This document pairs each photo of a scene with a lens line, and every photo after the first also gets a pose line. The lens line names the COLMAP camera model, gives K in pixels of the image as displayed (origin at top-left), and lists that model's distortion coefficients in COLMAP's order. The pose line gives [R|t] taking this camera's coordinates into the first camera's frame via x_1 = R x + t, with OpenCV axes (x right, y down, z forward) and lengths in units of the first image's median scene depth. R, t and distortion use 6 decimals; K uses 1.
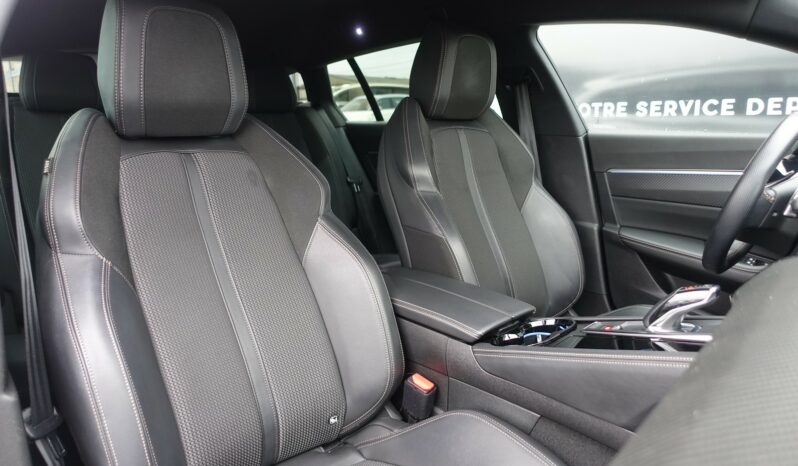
lens RADIAL K [[543.8, 0, 399.7], [0, 543.8, 235.8], [0, 0, 1]] dist [-0.013953, -0.000628]
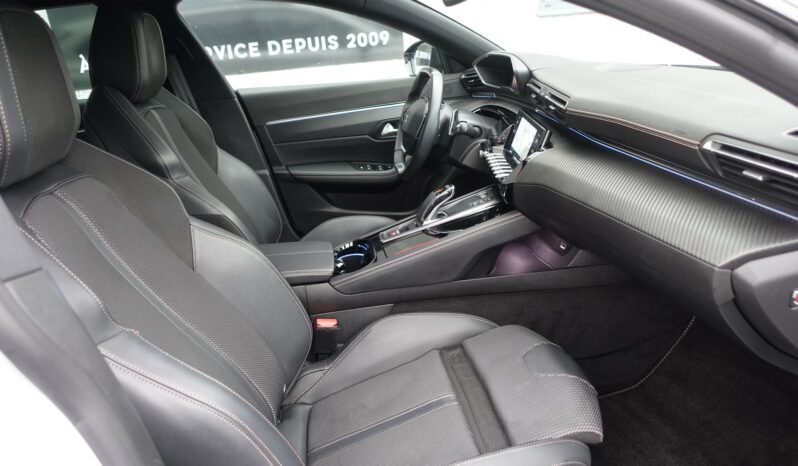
lens RADIAL K [[543.8, 0, 399.4], [0, 543.8, 231.2], [0, 0, 1]] dist [-0.013953, -0.000628]
pose [[0.590361, -0.321206, 0.740473, -0.398819], [0.236966, 0.945951, 0.221412, -0.090787], [-0.771570, 0.044754, 0.634568, 0.031198]]
